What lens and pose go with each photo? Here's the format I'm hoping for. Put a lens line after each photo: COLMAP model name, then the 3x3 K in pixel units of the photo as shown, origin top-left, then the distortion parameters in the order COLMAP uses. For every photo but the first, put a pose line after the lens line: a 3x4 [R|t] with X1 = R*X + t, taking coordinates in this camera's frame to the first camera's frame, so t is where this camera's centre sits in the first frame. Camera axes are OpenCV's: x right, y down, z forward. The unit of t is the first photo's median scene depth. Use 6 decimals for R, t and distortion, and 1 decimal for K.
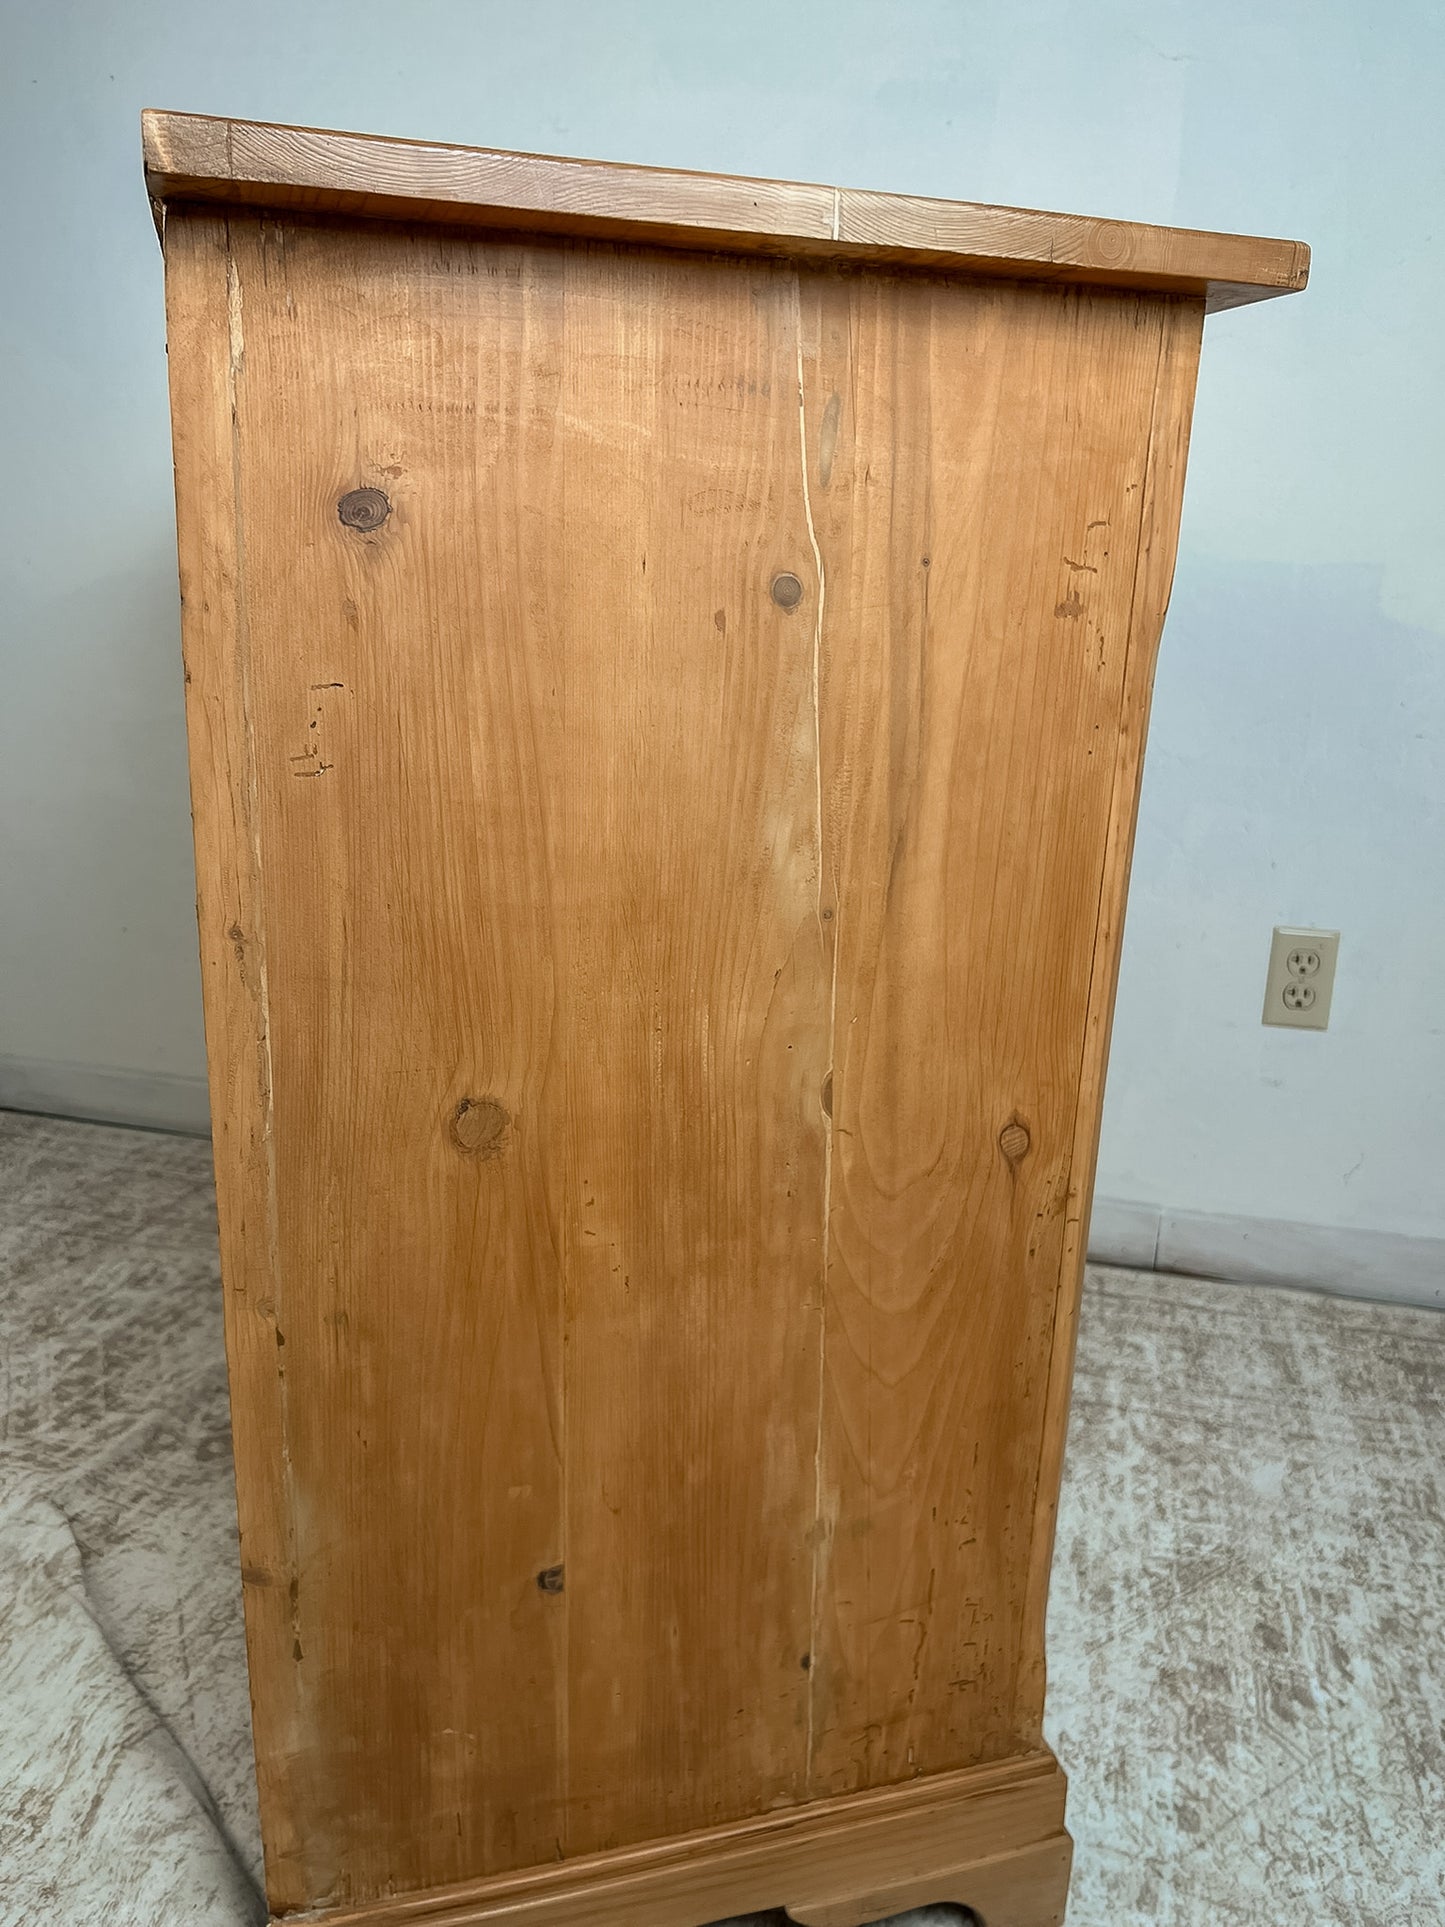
lens RADIAL K [[1465.1, 0, 726.2], [0, 1465.1, 976.6], [0, 0, 1]] dist [0.033131, -0.052478]
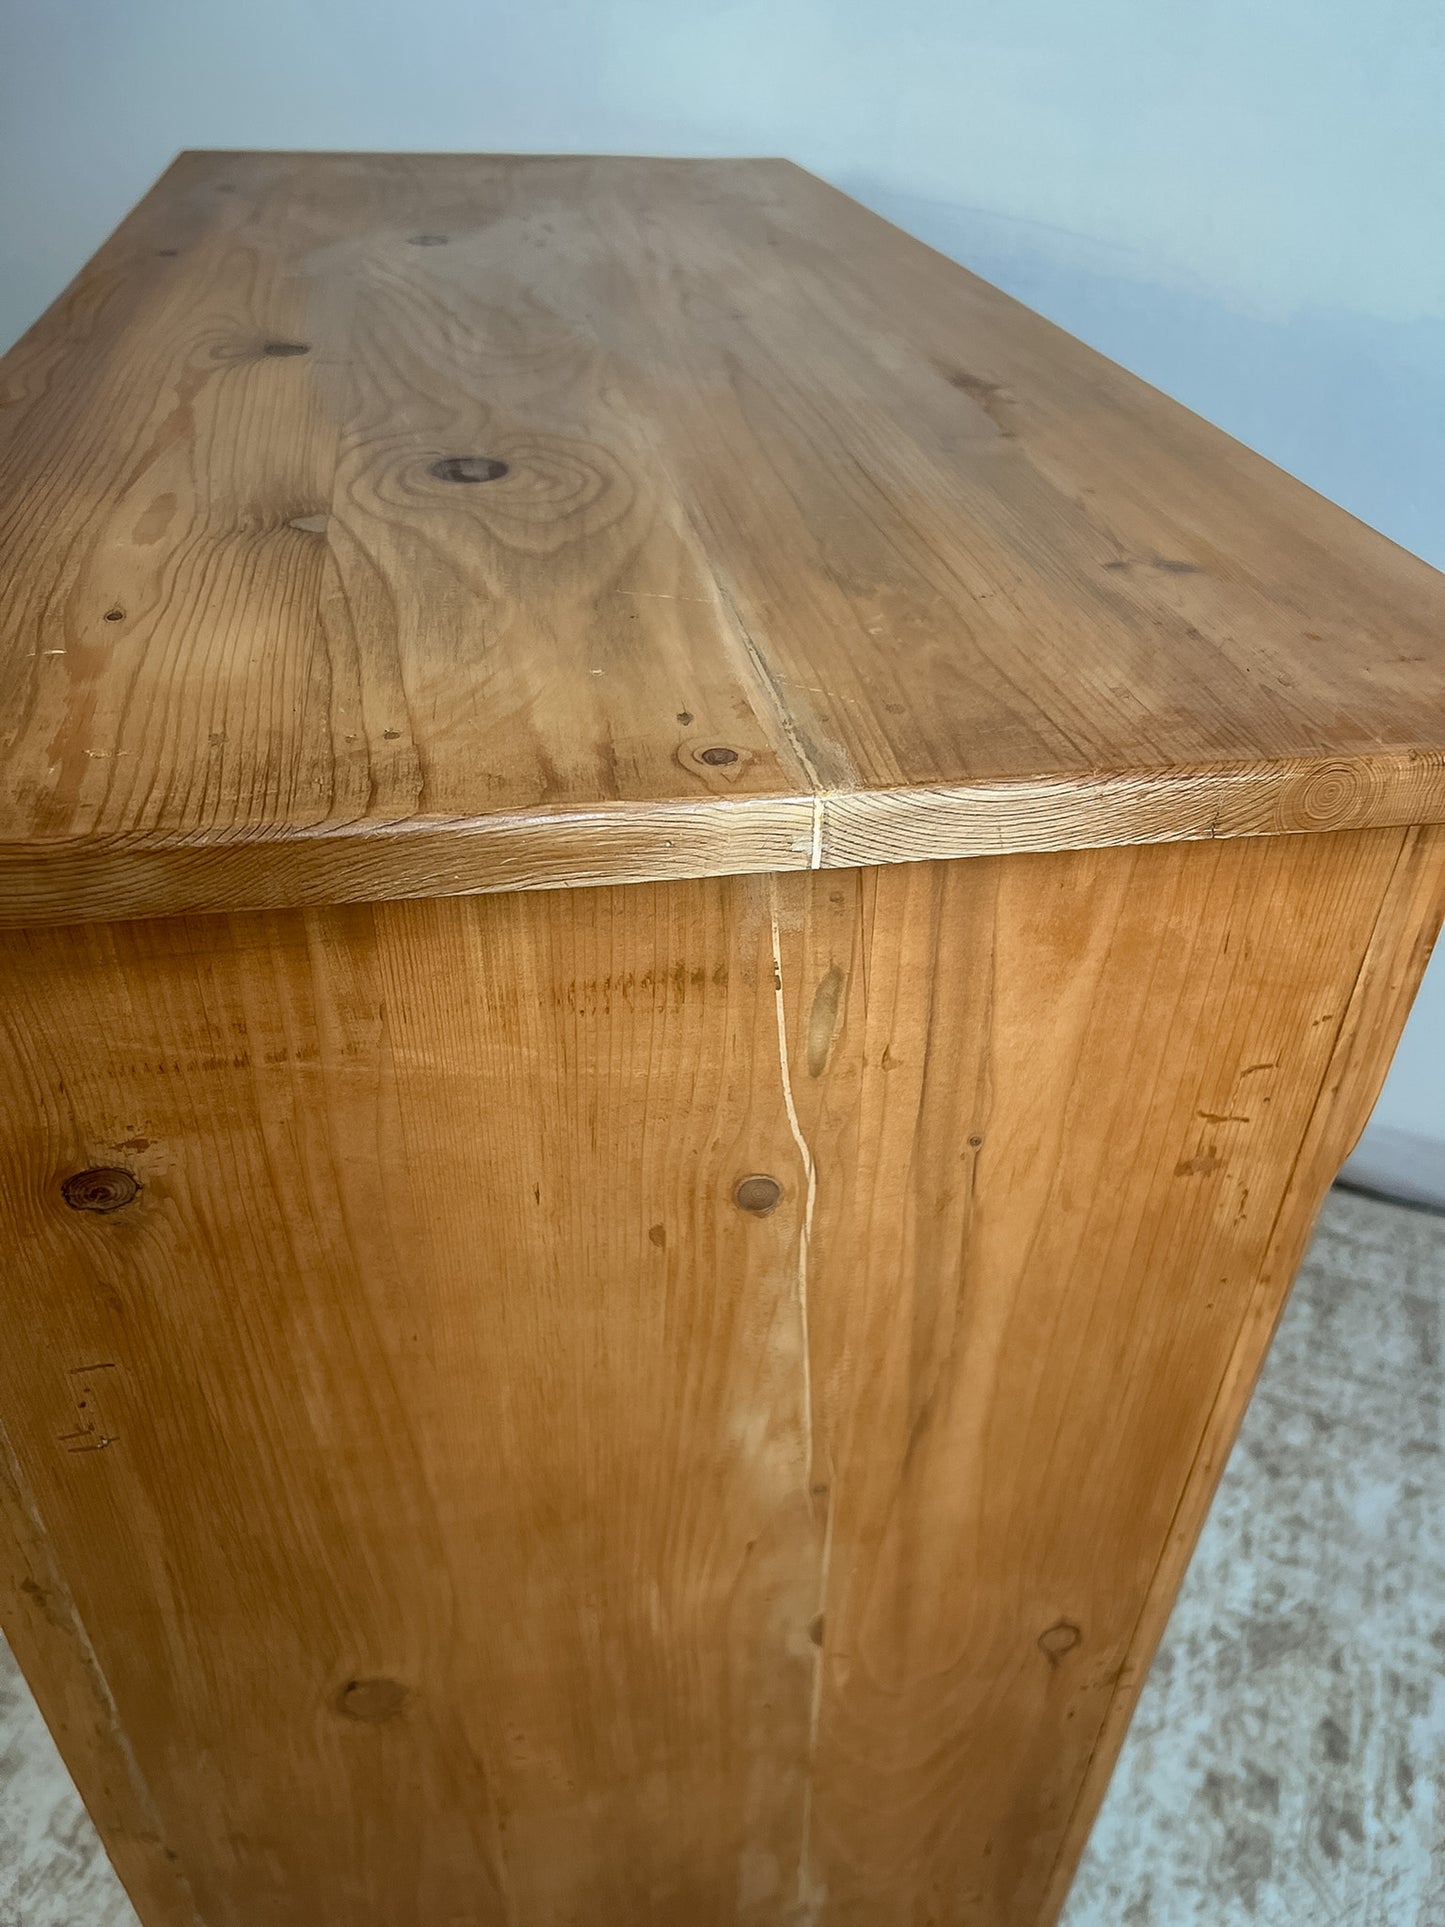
lens RADIAL K [[1465.1, 0, 731.1], [0, 1465.1, 967.9], [0, 0, 1]] dist [0.033131, -0.052478]
pose [[0.991221, 0.071236, -0.111387, 0.086550], [-0.030488, 0.942892, 0.331702, -0.524132], [0.128655, -0.325394, 0.936785, 0.358589]]
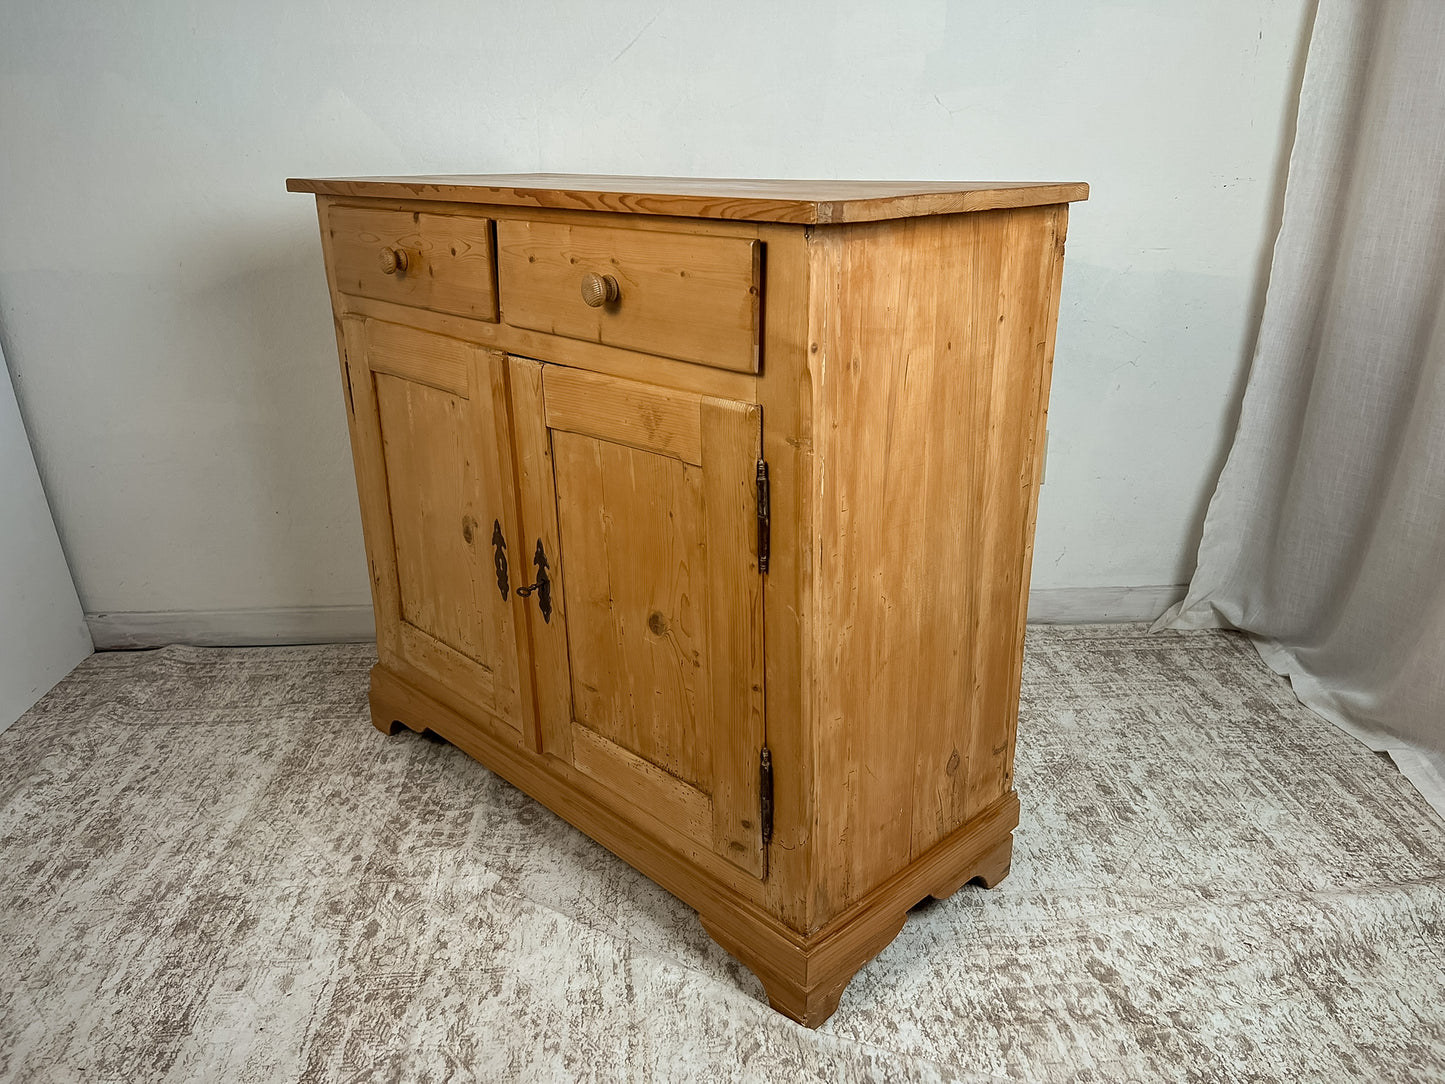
lens RADIAL K [[1098.6, 0, 731.0], [0, 1098.6, 549.4], [0, 0, 1]] dist [0.033131, -0.052478]
pose [[0.951861, -0.142515, 0.271386, -0.802402], [0.116274, 0.987049, 0.110517, -0.181849], [-0.283621, -0.073642, 0.956104, -0.483775]]
